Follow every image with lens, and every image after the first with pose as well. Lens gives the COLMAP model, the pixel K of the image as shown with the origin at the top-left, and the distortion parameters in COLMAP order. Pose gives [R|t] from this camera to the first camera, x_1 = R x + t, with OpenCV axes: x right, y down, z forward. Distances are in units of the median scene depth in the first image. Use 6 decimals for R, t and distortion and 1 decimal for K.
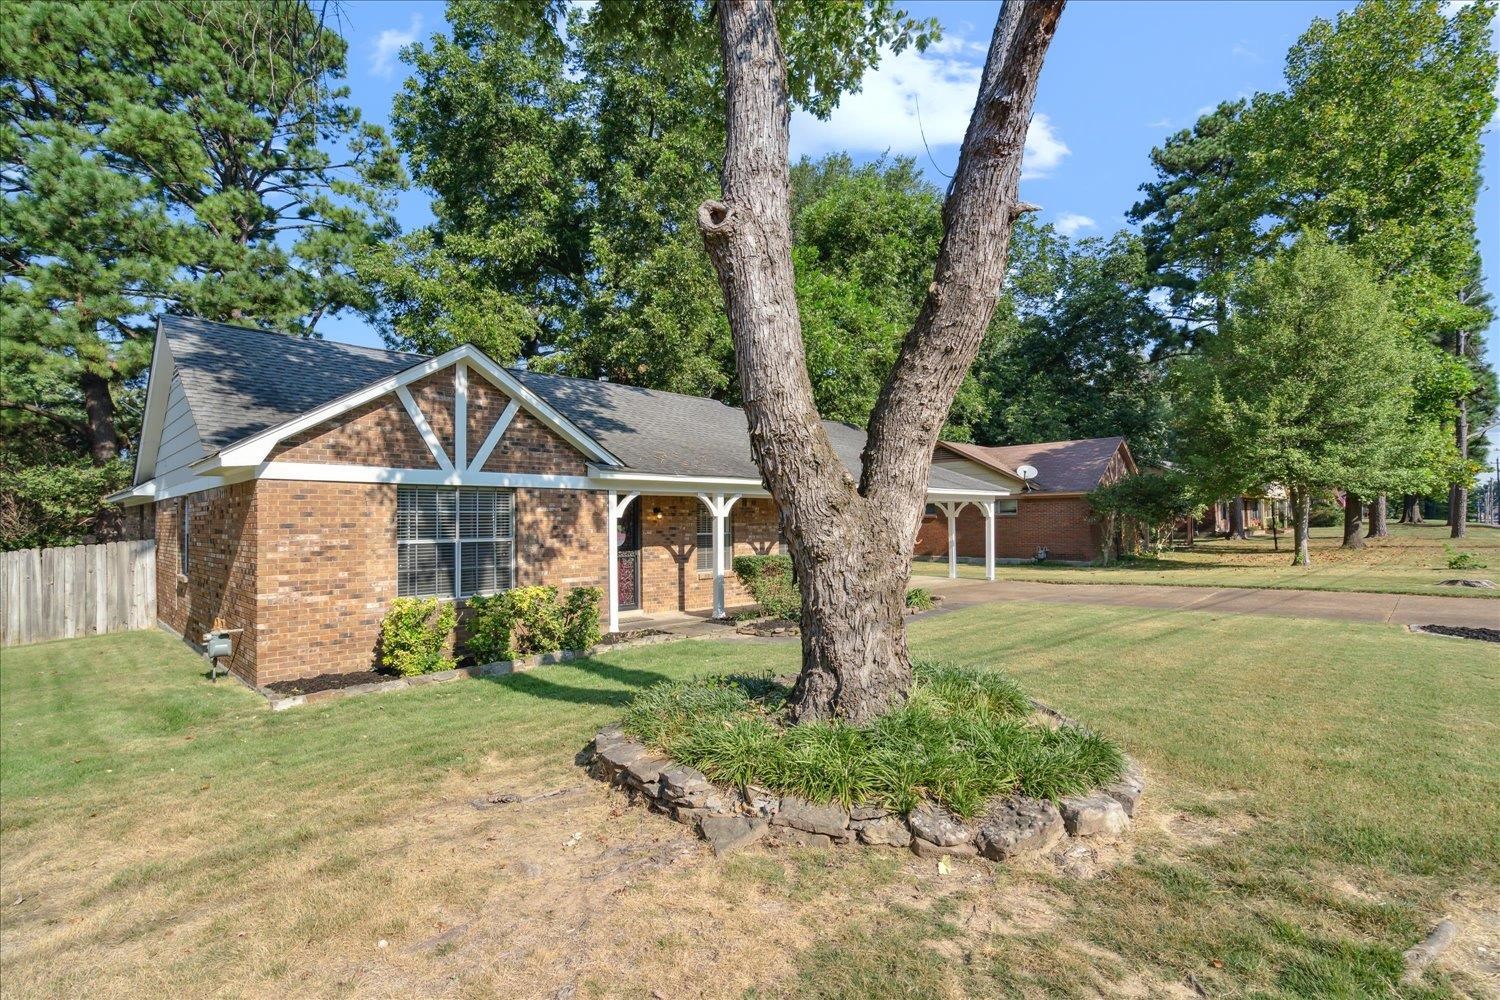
lens RADIAL K [[708.5, 0, 749.0], [0, 708.5, 502.8], [0, 0, 1]] dist [0.001610, 0.000308]
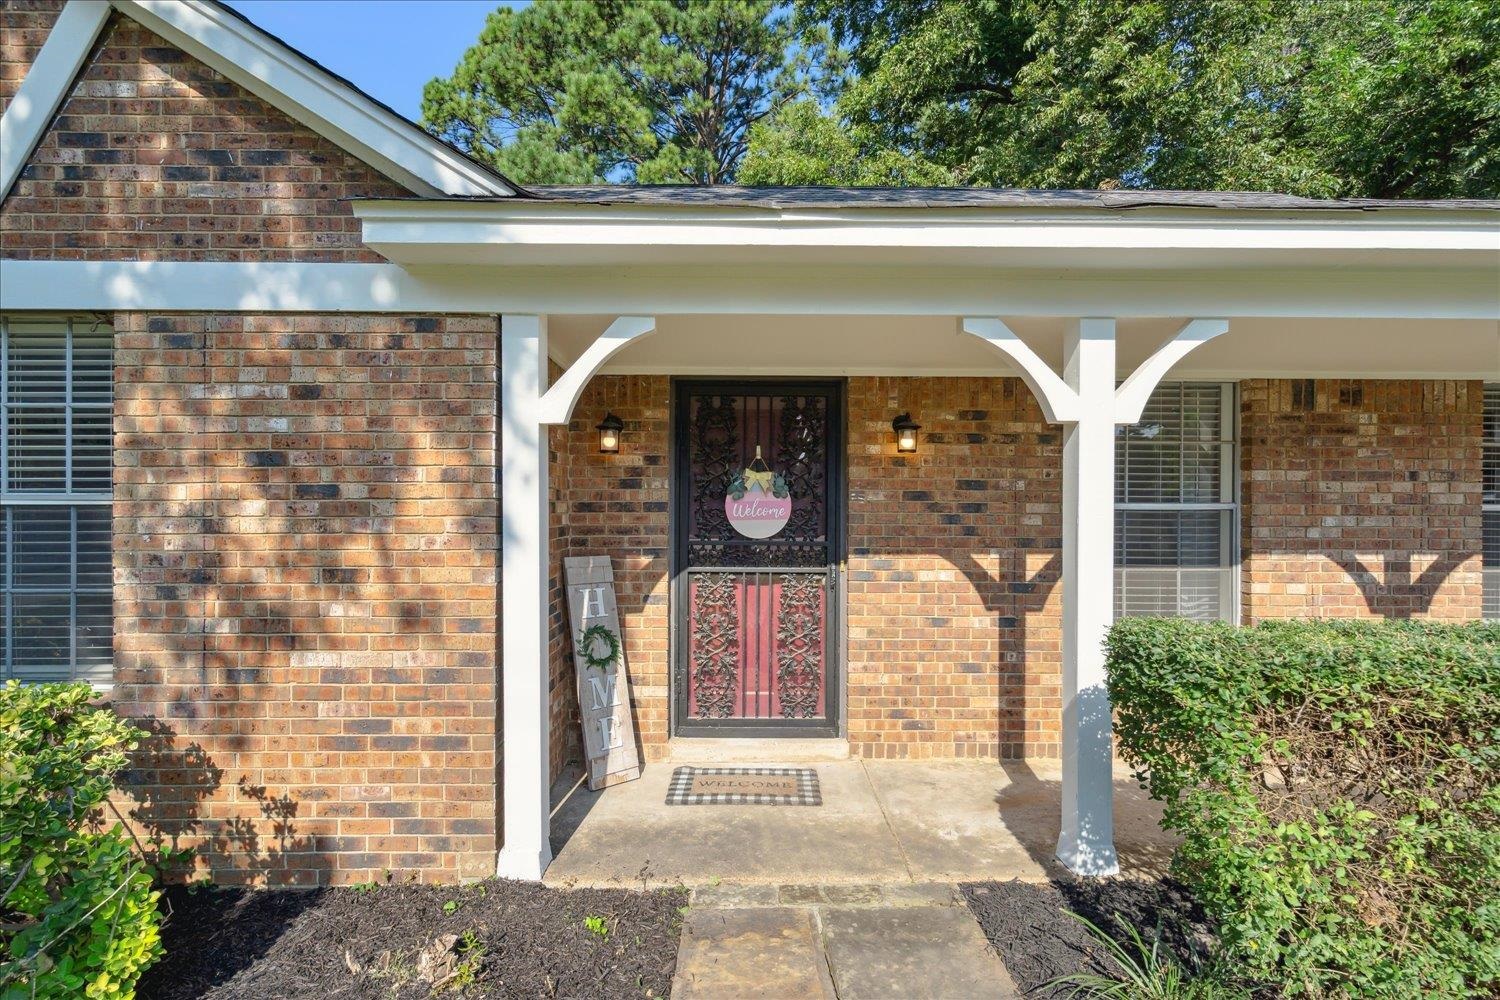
lens RADIAL K [[686.7, 0, 779.2], [0, 686.7, 513.9], [0, 0, 1]] dist [0.001867, 0.000185]
pose [[0.714031, 0.003122, -0.700107, 0.052511], [0.007521, 0.999898, 0.012130, 0.058393], [0.700073, -0.013927, 0.713935, 1.010971]]
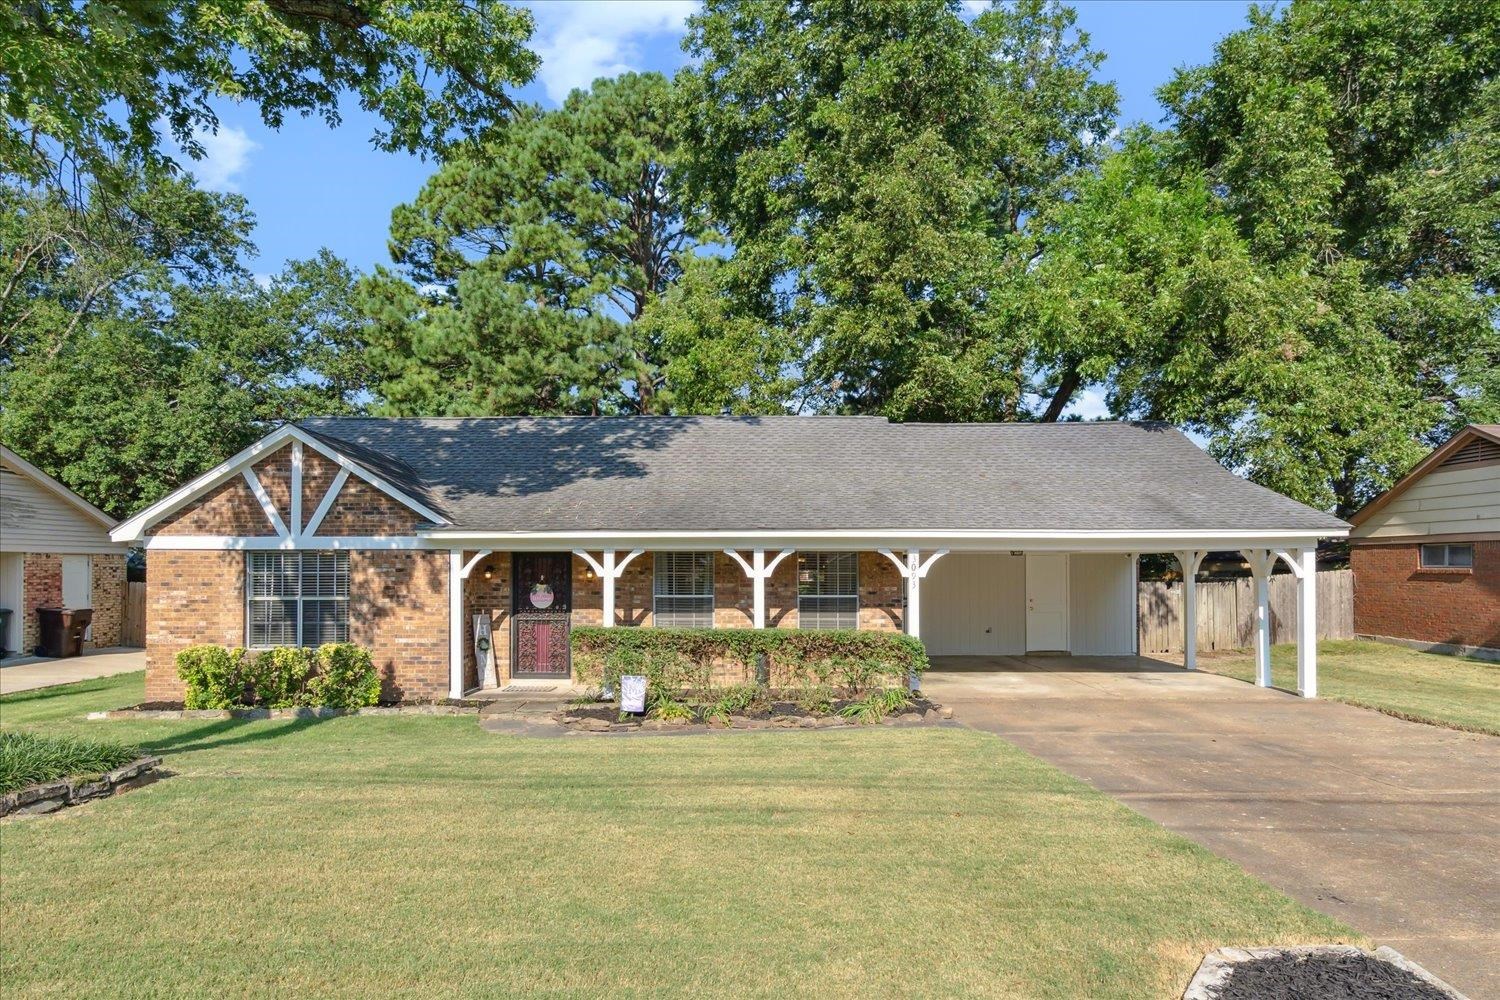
lens RADIAL K [[721.8, 0, 752.8], [0, 721.8, 569.8], [0, 0, 1]] dist [0.001058, -0.000011]
pose [[0.712090, -0.007503, -0.702048, 0.877845], [0.013079, 0.999911, 0.002580, 0.014335], [0.701966, -0.011019, 0.712125, 0.671506]]
